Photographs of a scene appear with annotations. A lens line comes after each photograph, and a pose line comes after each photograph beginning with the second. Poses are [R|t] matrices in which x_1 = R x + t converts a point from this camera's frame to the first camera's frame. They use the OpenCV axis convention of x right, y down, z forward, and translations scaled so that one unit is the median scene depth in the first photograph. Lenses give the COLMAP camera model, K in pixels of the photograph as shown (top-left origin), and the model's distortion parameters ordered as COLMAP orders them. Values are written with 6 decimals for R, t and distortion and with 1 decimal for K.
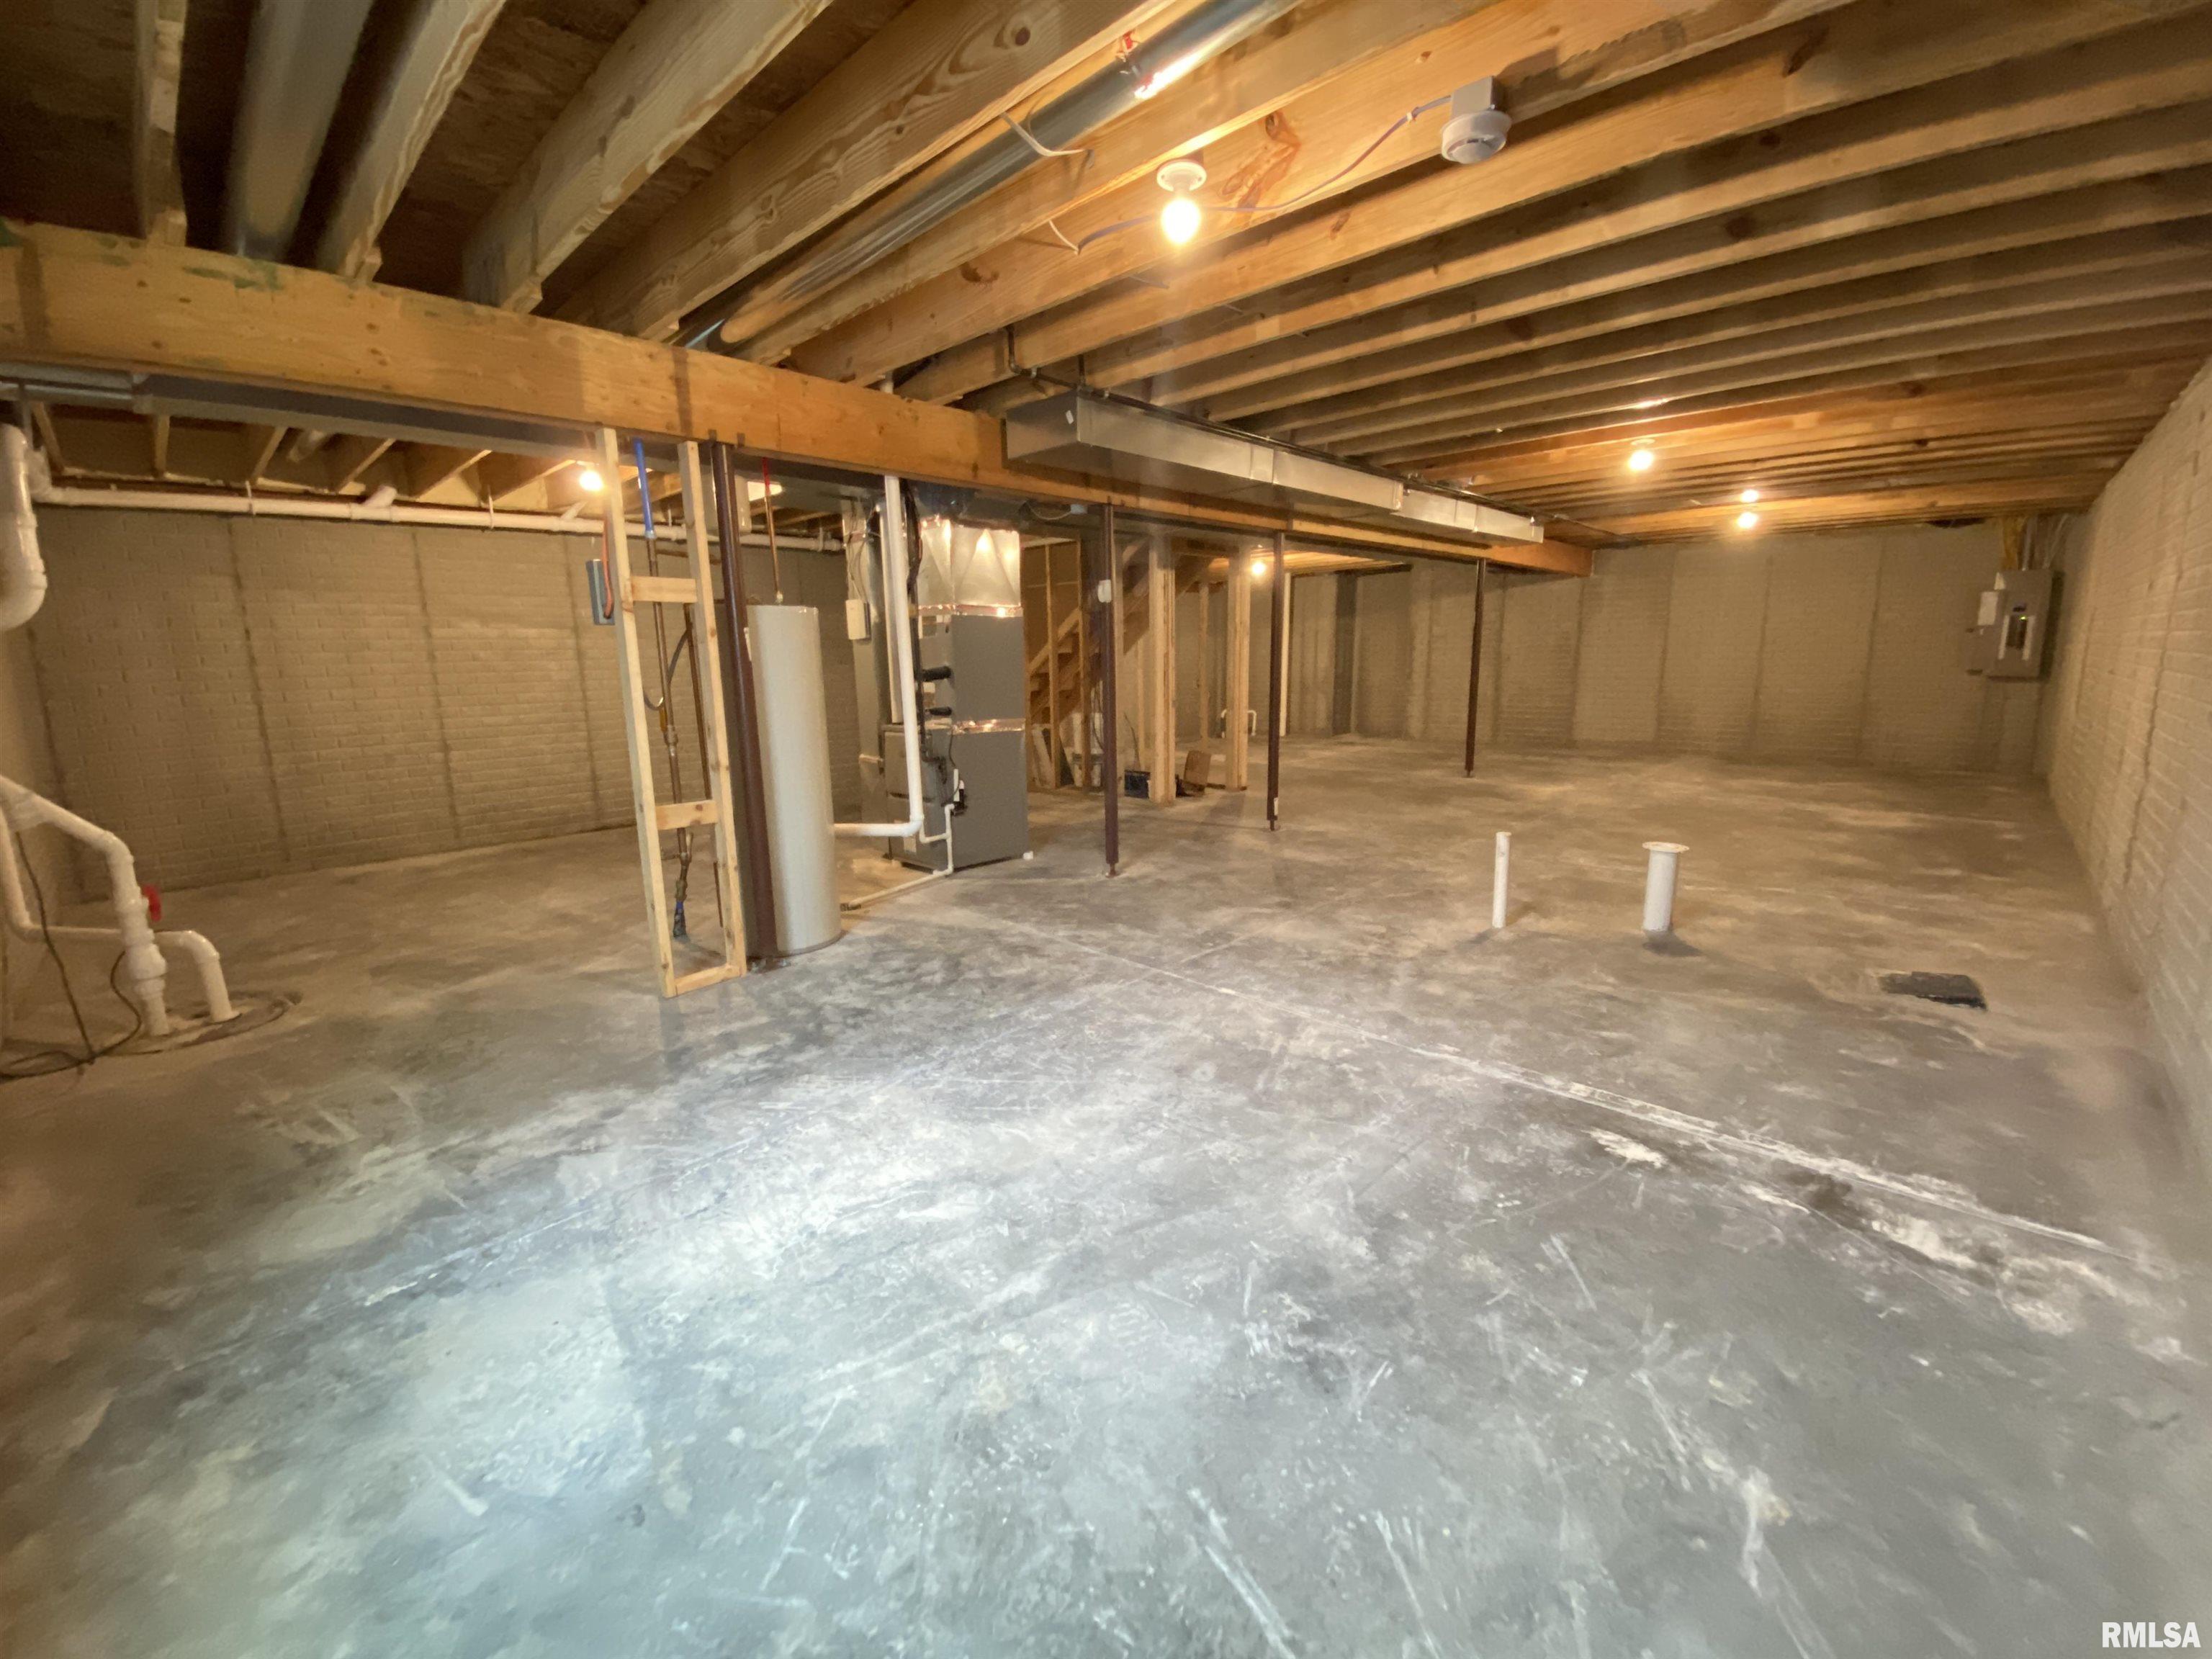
lens RADIAL K [[918.3, 0, 1107.5], [0, 918.3, 829.8], [0, 0, 1]] dist [-0.015563, -0.000967]
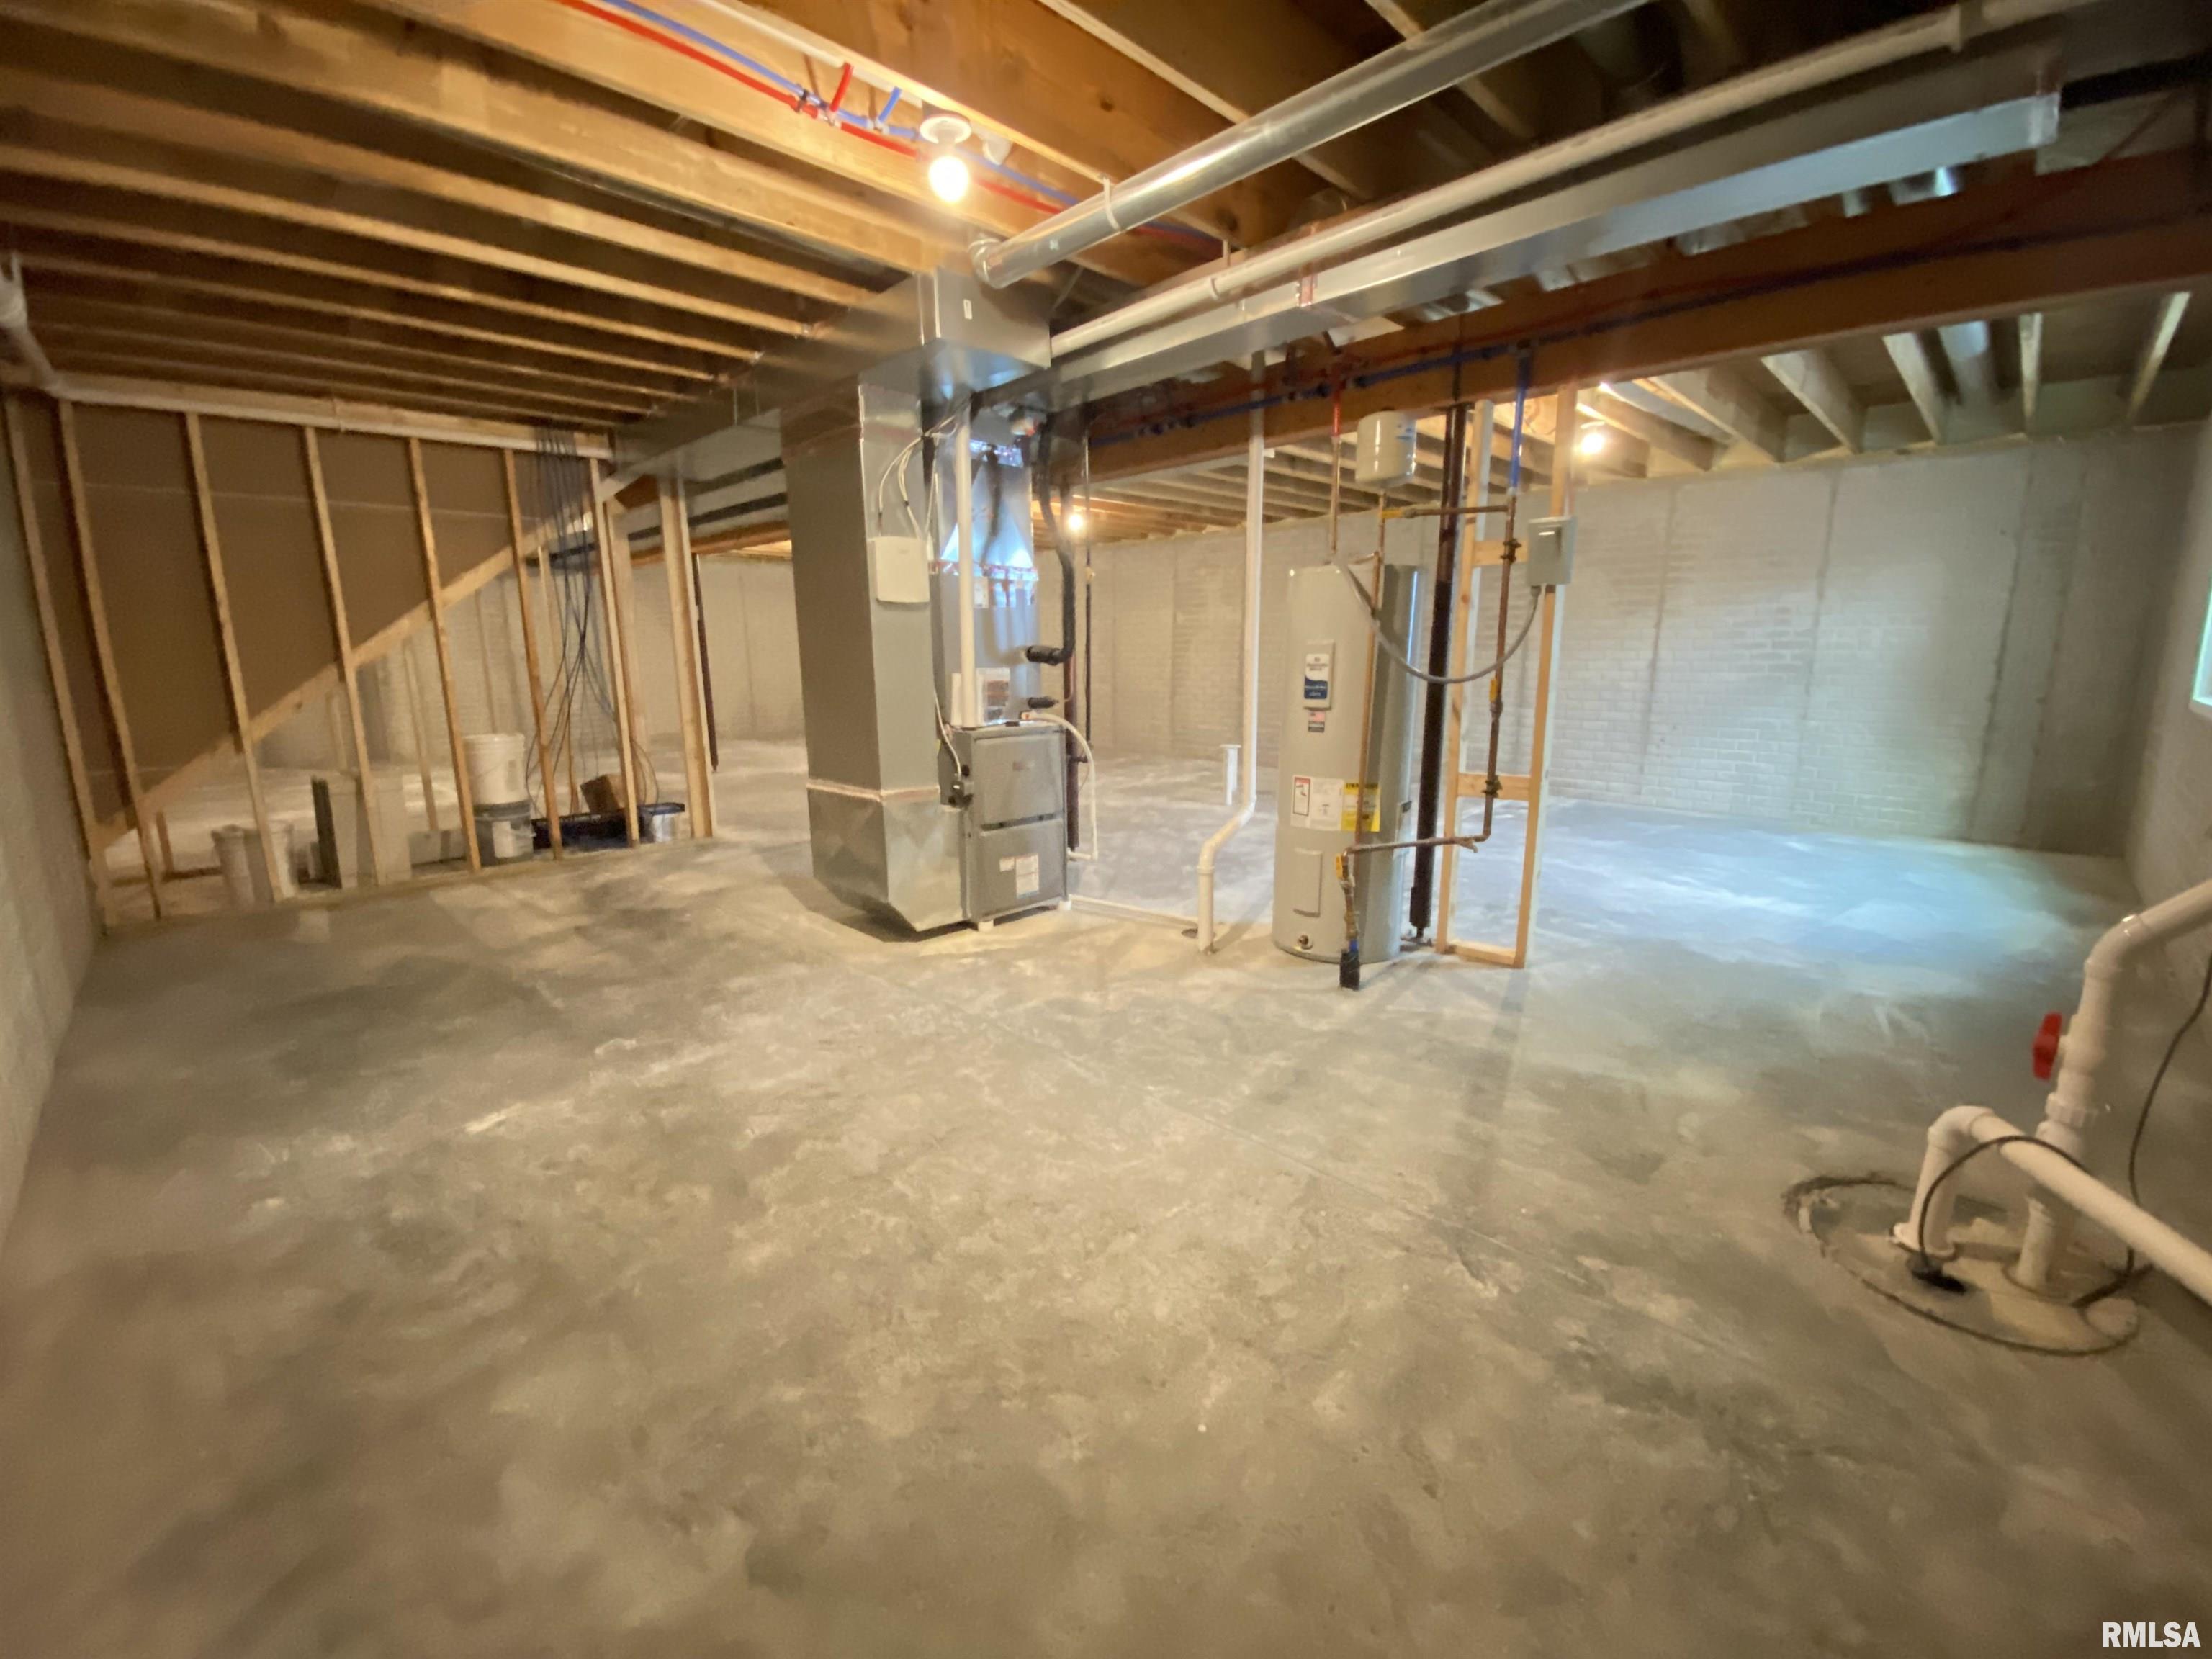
lens RADIAL K [[918.3, 0, 1106.0], [0, 918.3, 822.6], [0, 0, 1]] dist [-0.015563, -0.000967]
pose [[0.027670, -0.179431, 0.983381, -1.504104], [0.198443, 0.965164, 0.170523, -0.232458], [-0.979722, 0.190427, 0.062313, 1.417085]]
